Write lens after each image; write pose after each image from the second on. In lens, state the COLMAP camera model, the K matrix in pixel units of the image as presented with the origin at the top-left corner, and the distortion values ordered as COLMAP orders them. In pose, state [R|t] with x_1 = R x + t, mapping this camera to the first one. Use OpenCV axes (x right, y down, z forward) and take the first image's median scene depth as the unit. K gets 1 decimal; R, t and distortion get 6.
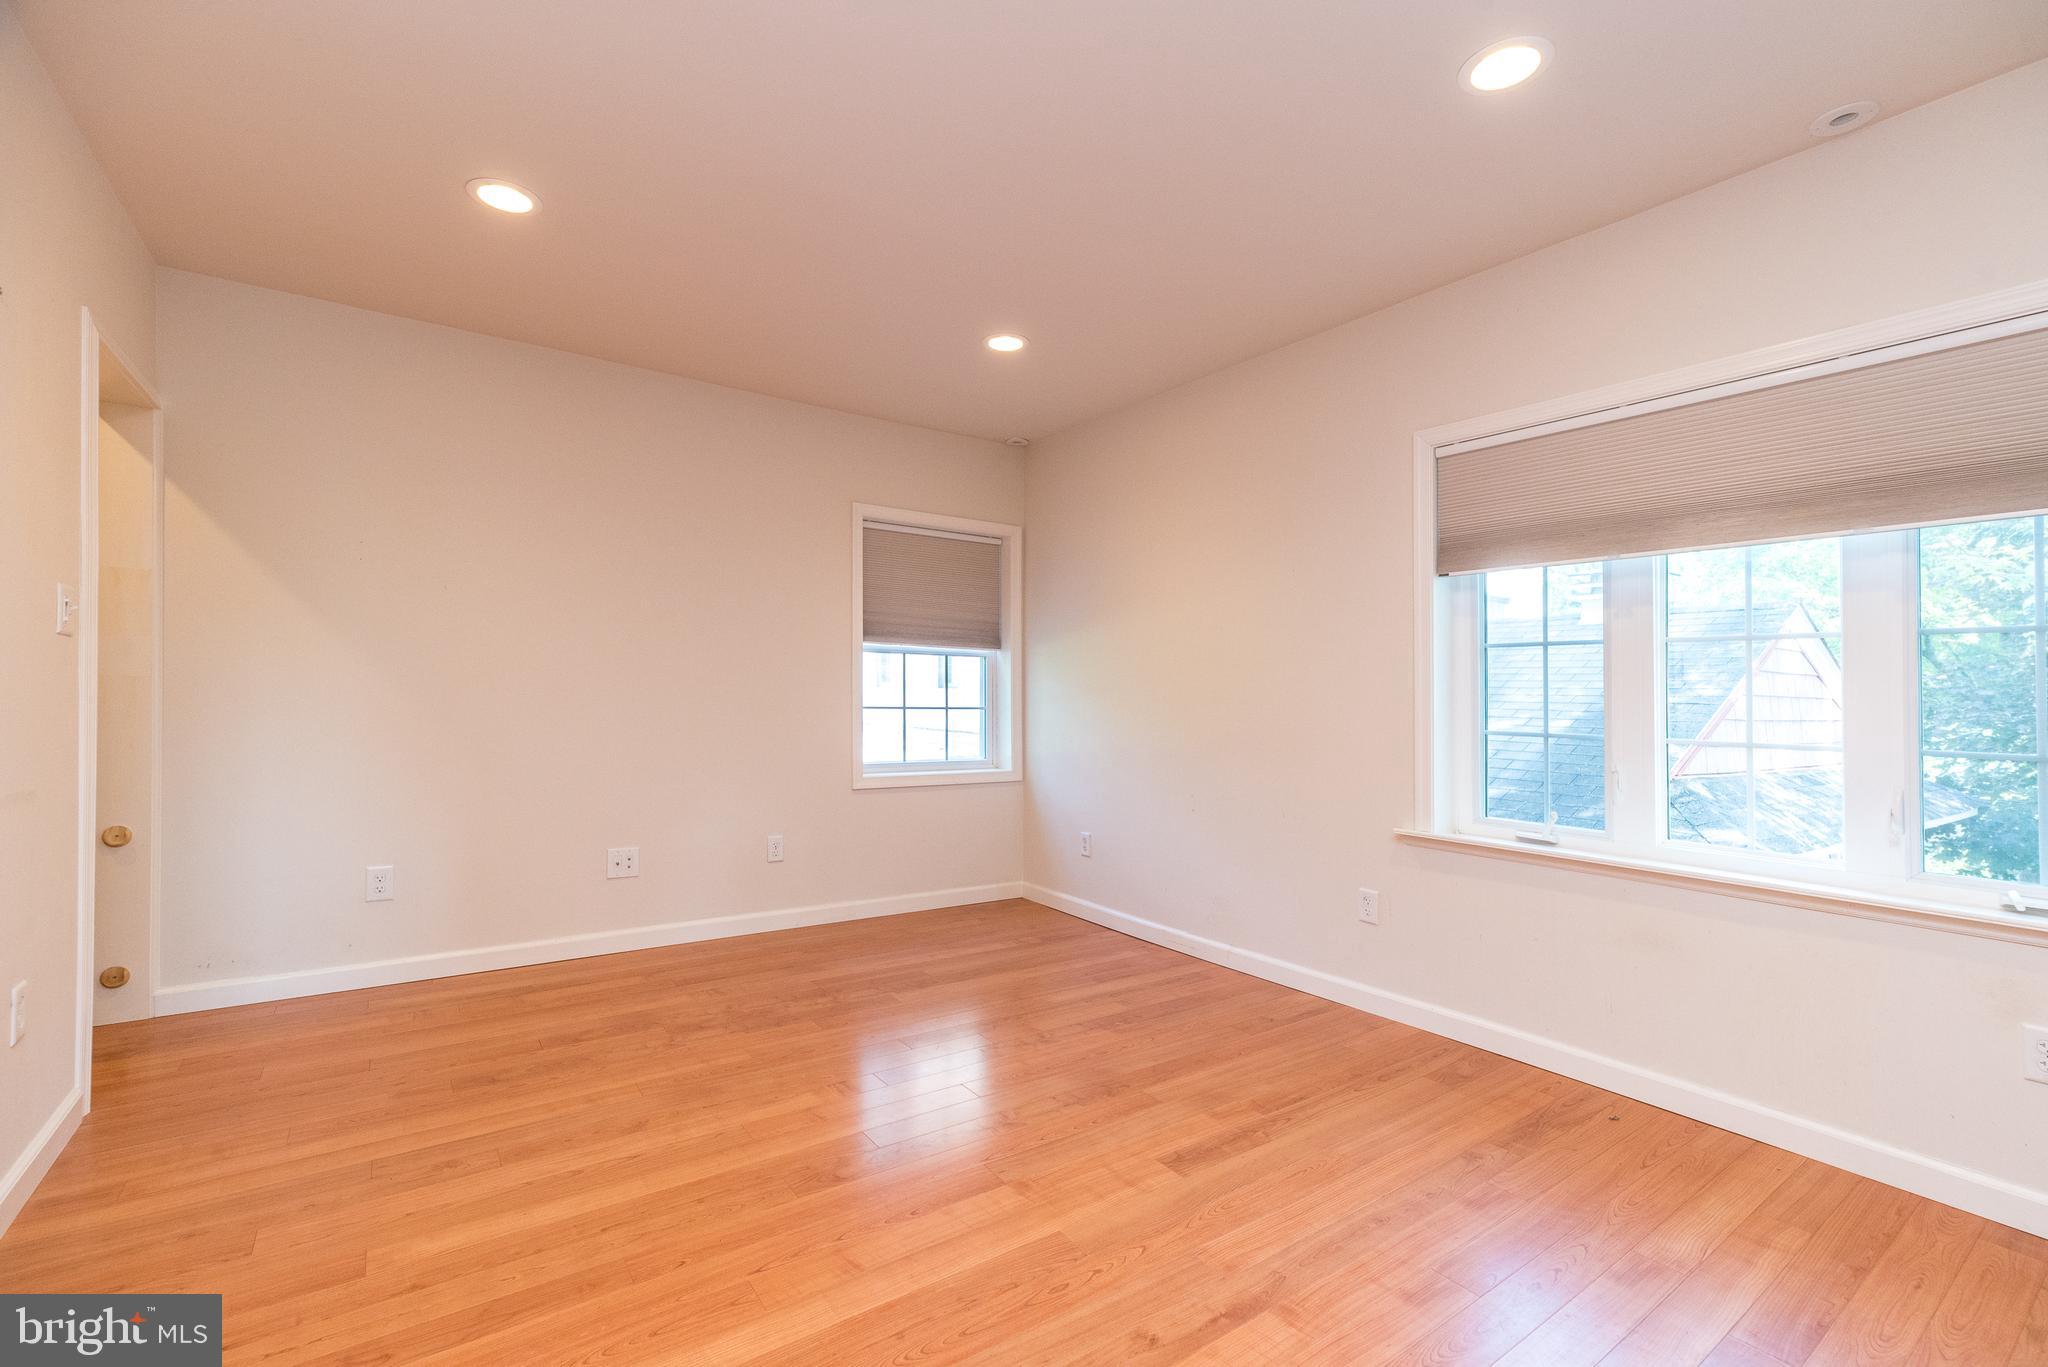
lens RADIAL K [[892.9, 0, 1039.5], [0, 892.9, 692.0], [0, 0, 1]] dist [0.003559, 0.000902]
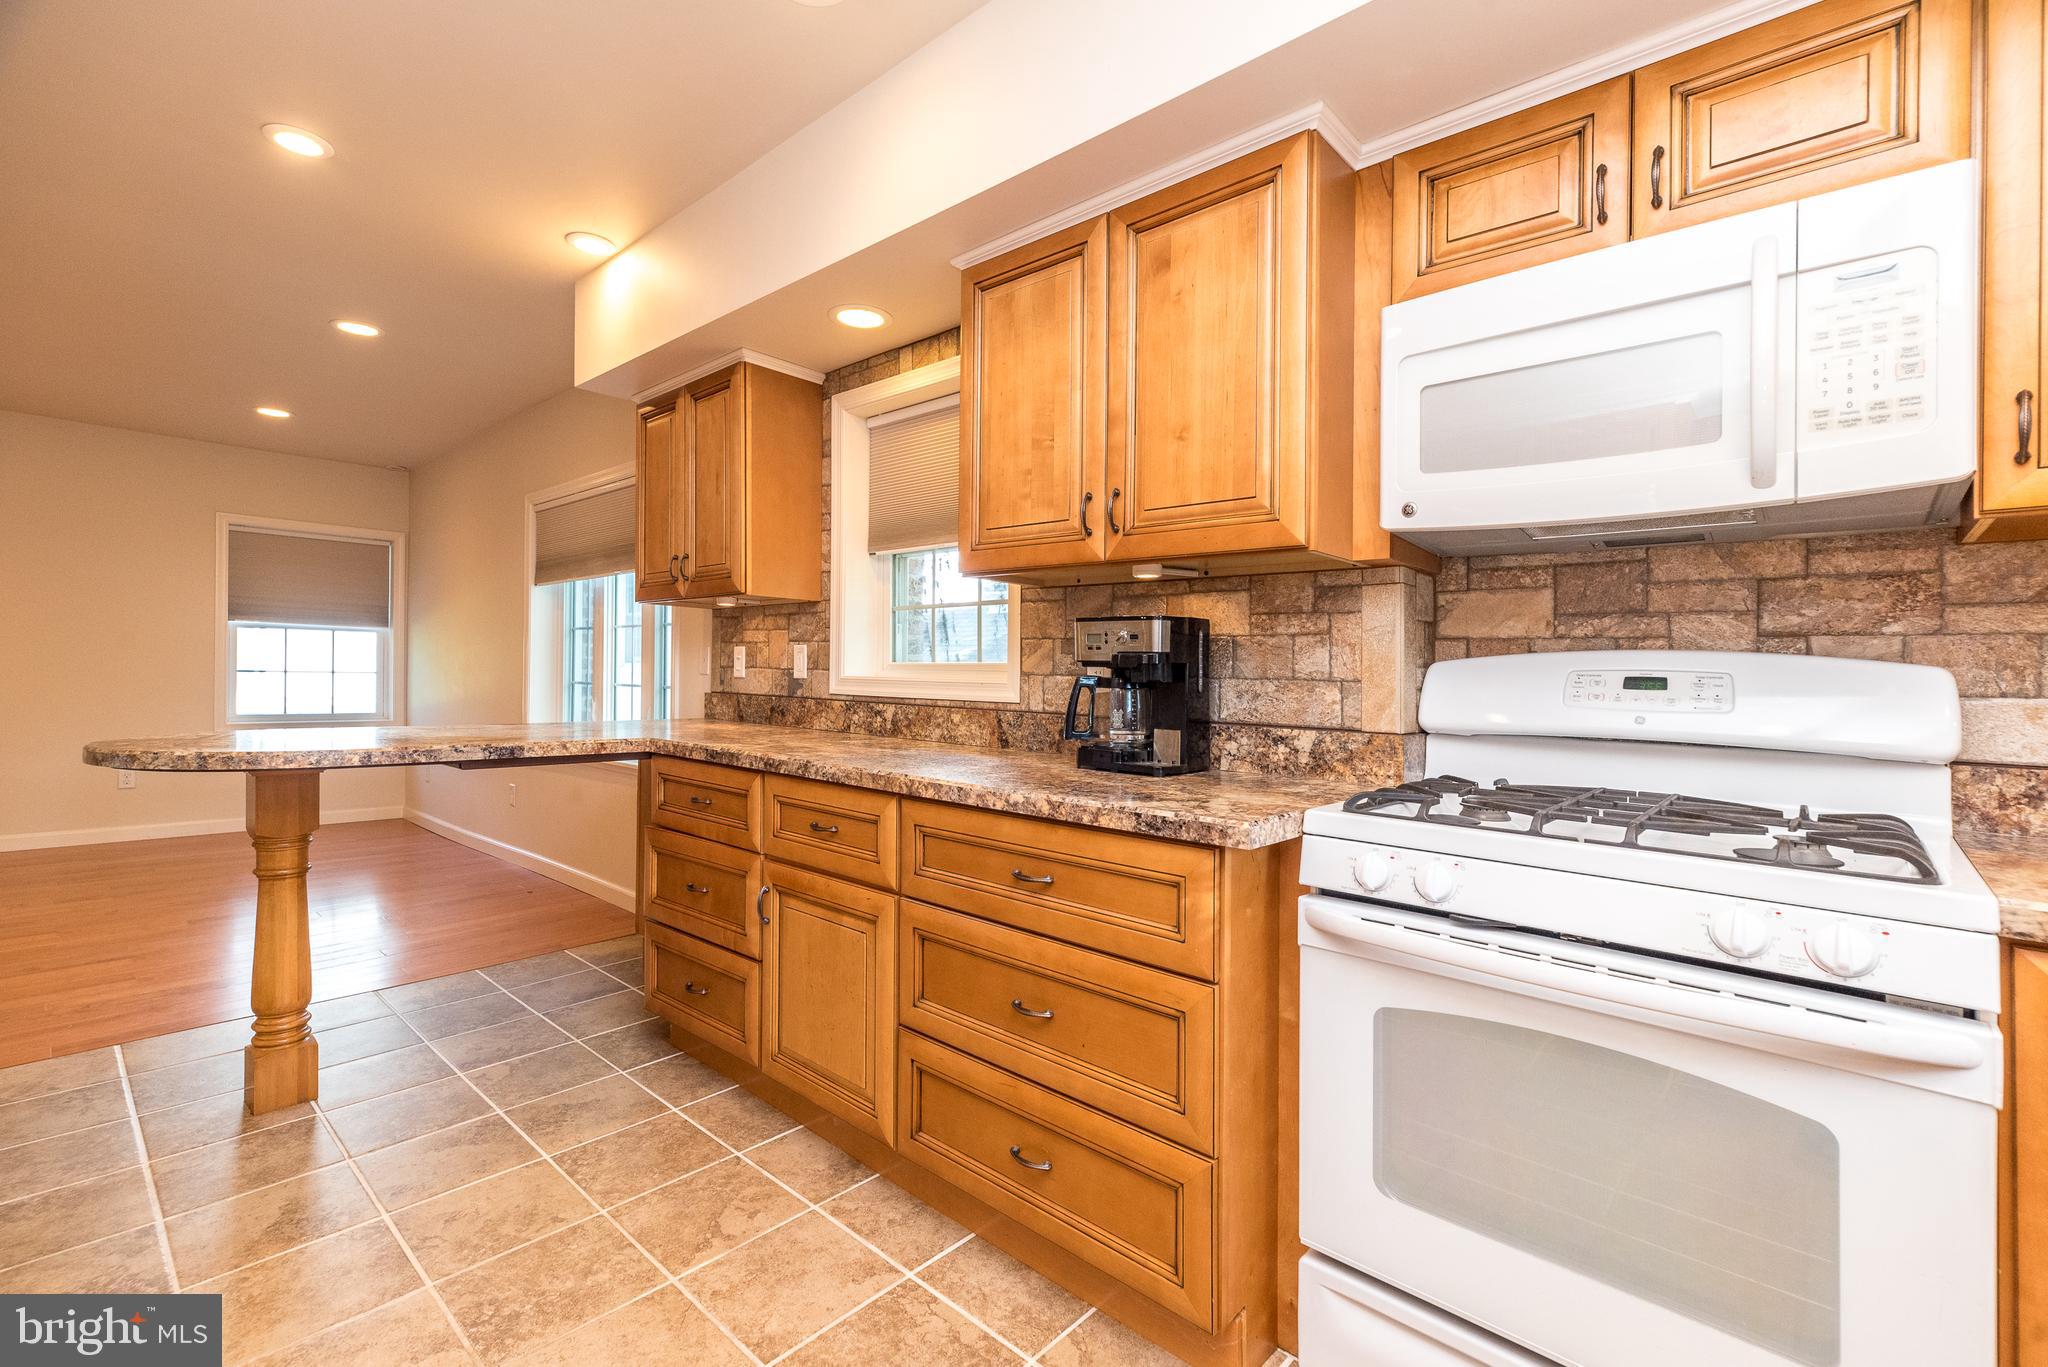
lens RADIAL K [[892.9, 0, 1039.2], [0, 892.9, 661.3], [0, 0, 1]] dist [0.003559, 0.000902]
pose [[0.975201, 0.005109, 0.221261, 0.897611], [-0.002340, 0.999916, -0.012774, 0.023549], [-0.221308, 0.011940, 0.975131, -0.708607]]
